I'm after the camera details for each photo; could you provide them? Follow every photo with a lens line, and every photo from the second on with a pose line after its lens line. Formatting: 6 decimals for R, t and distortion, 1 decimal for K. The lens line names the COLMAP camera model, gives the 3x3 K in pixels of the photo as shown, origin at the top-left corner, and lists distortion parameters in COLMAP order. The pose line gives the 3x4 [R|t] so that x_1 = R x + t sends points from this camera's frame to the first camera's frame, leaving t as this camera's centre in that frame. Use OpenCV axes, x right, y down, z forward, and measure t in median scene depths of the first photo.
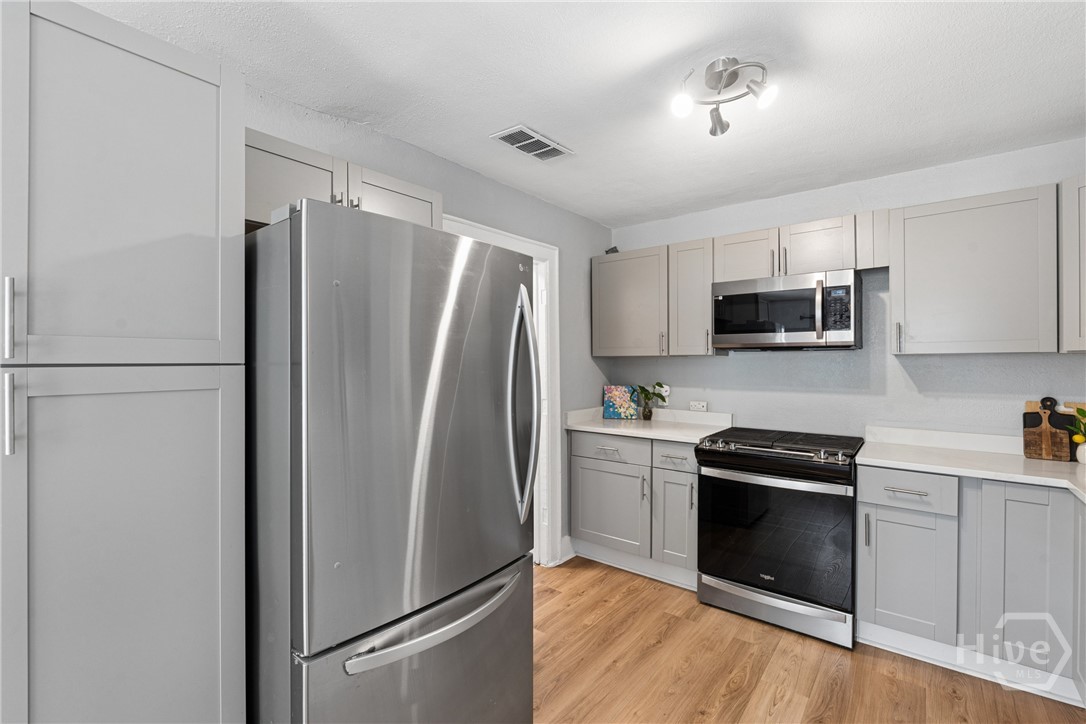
lens RADIAL K [[478.7, 0, 515.1], [0, 478.7, 361.0], [0, 0, 1]] dist [-0.003555, -0.000466]
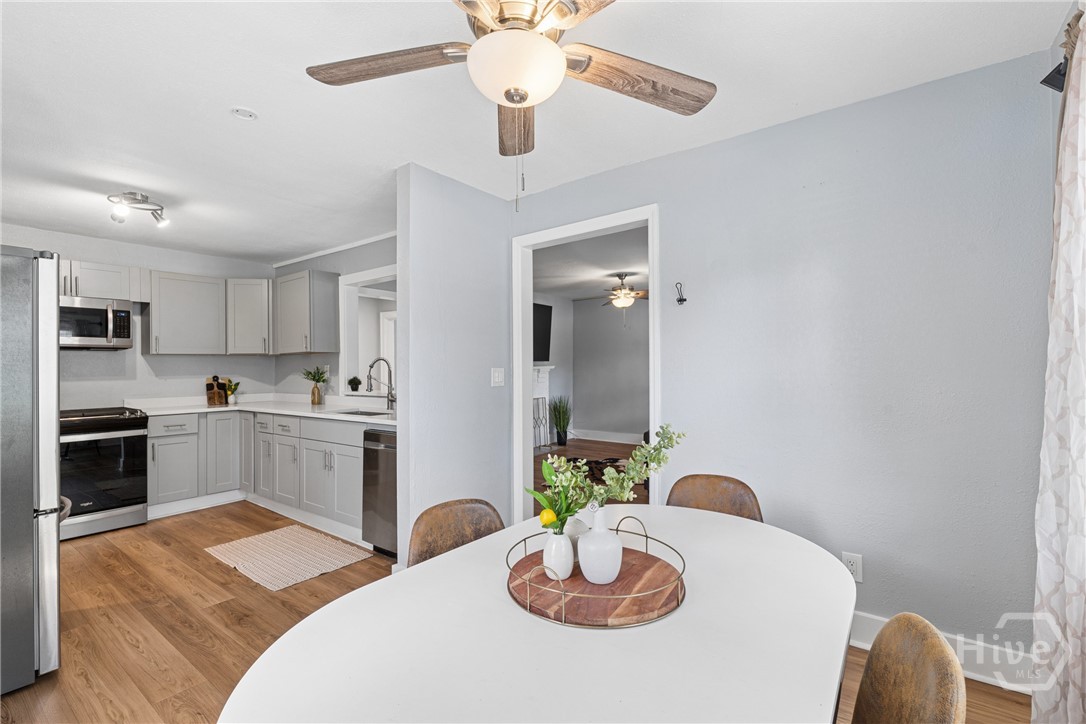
lens RADIAL K [[478.7, 0, 545.3], [0, 478.7, 359.9], [0, 0, 1]] dist [-0.003555, -0.000466]
pose [[-0.047252, 0.010893, 0.998824, -1.022073], [0.009213, 0.999903, -0.010469, 0.040734], [-0.998841, 0.008707, -0.047347, -0.342544]]
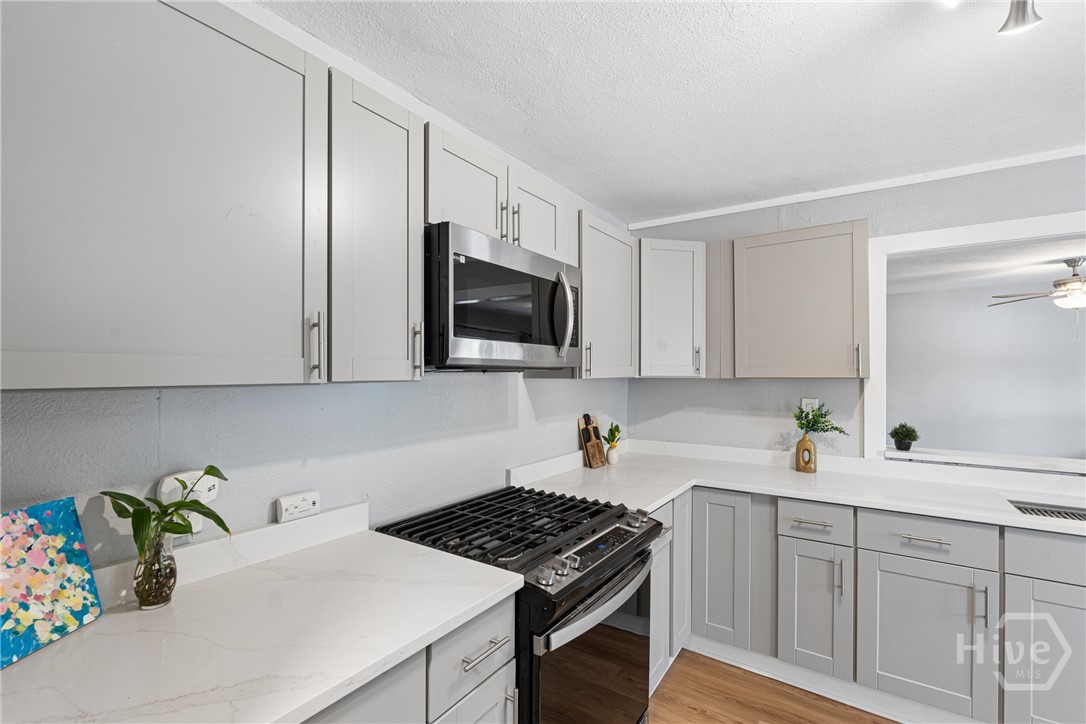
lens RADIAL K [[478.7, 0, 538.9], [0, 478.7, 371.8], [0, 0, 1]] dist [-0.003555, -0.000466]
pose [[-0.082096, 0.000082, 0.996624, -0.049808], [-0.003645, 0.999993, -0.000383, -0.027338], [-0.996618, -0.003664, -0.082095, 1.181193]]
